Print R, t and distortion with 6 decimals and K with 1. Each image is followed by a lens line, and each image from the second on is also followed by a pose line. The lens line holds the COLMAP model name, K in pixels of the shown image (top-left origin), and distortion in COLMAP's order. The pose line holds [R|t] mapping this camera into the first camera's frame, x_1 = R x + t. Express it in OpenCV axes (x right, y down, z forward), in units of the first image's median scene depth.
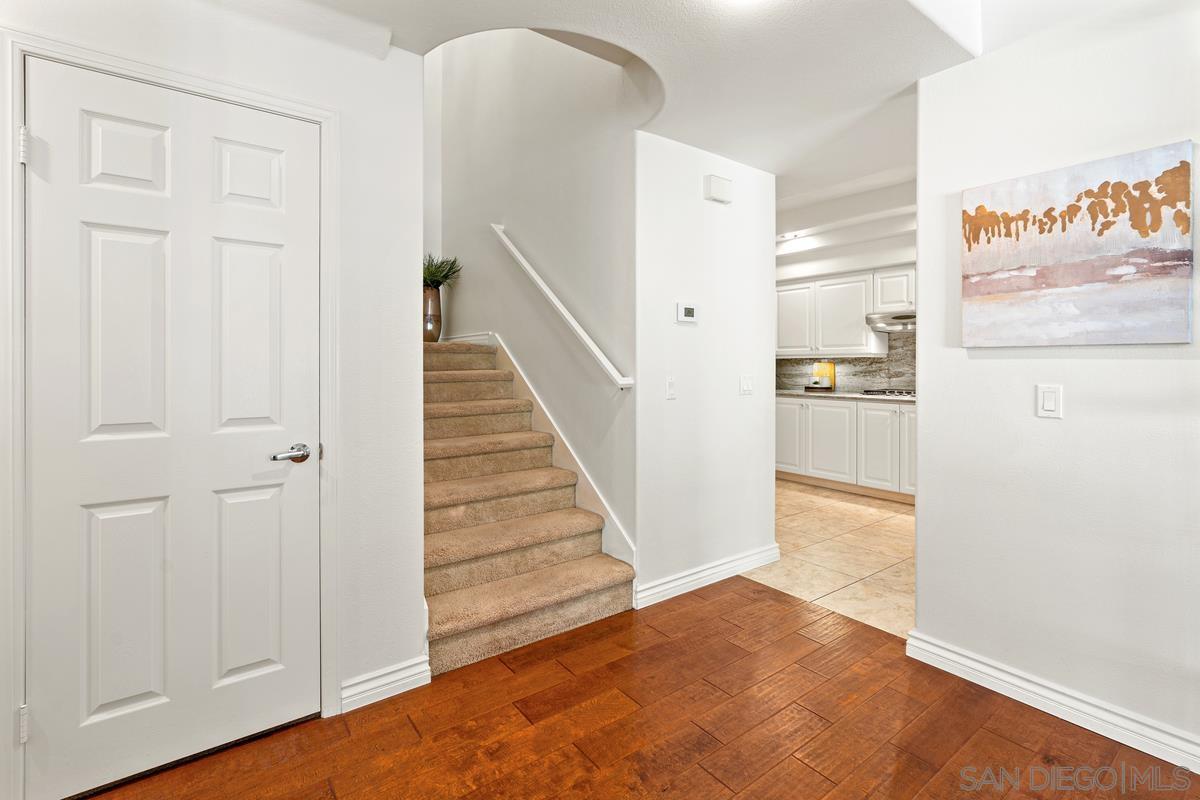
lens RADIAL K [[553.5, 0, 600.8], [0, 553.5, 365.0], [0, 0, 1]] dist [-0.001846, -0.000081]
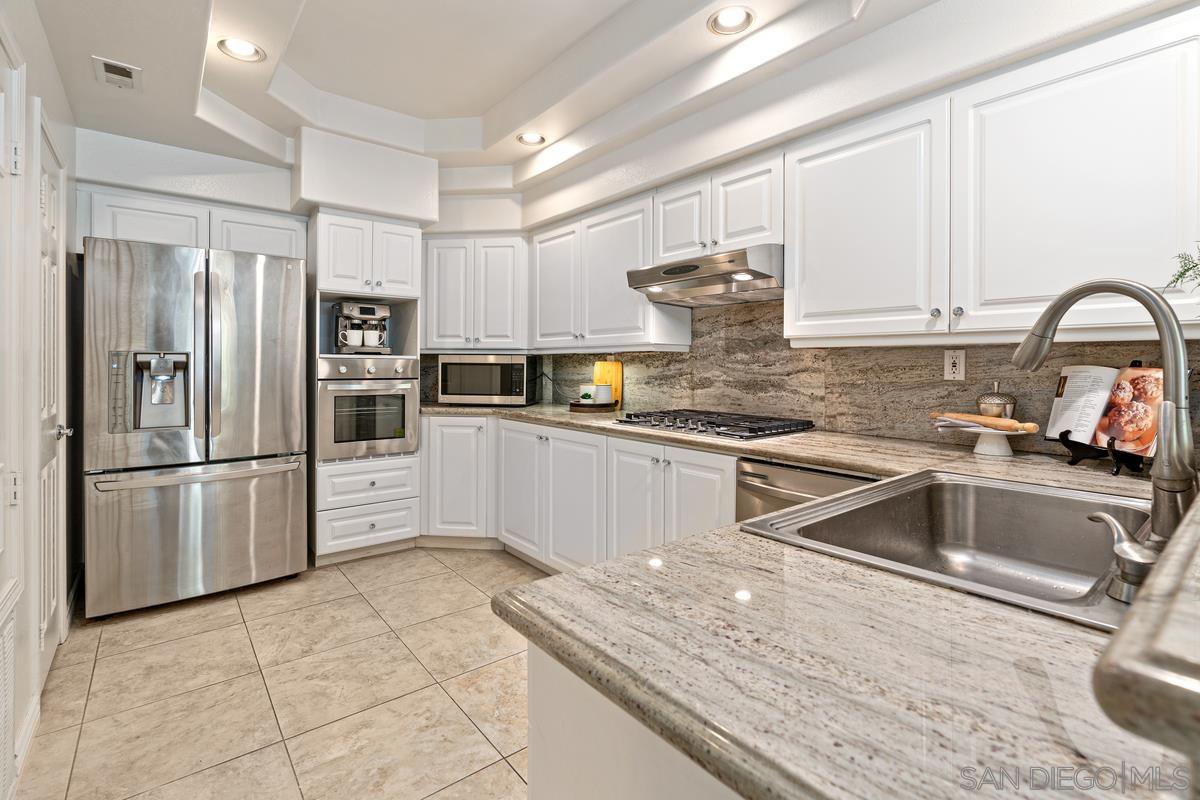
lens RADIAL K [[553.5, 0, 600.8], [0, 553.5, 365.0], [0, 0, 1]] dist [-0.001846, -0.000081]
pose [[0.999515, 0.002412, 0.031060, 0.406886], [-0.002403, 0.999997, -0.000333, -0.000121], [-0.031061, 0.000258, 0.999517, 0.443492]]
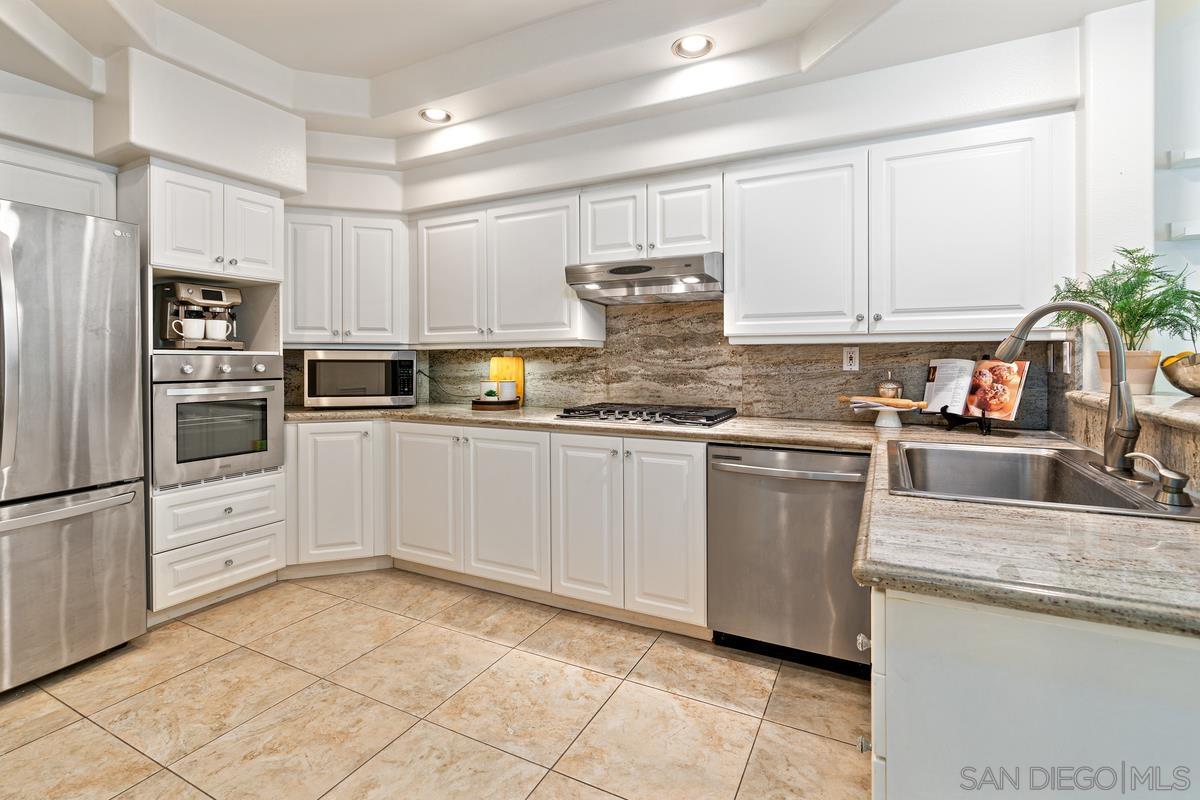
lens RADIAL K [[553.5, 0, 600.8], [0, 553.5, 365.0], [0, 0, 1]] dist [-0.001846, -0.000081]
pose [[0.898372, -0.008196, 0.439160, 0.257320], [0.004705, 0.999948, 0.009038, -0.000802], [-0.439211, -0.006053, 0.898363, 0.476153]]
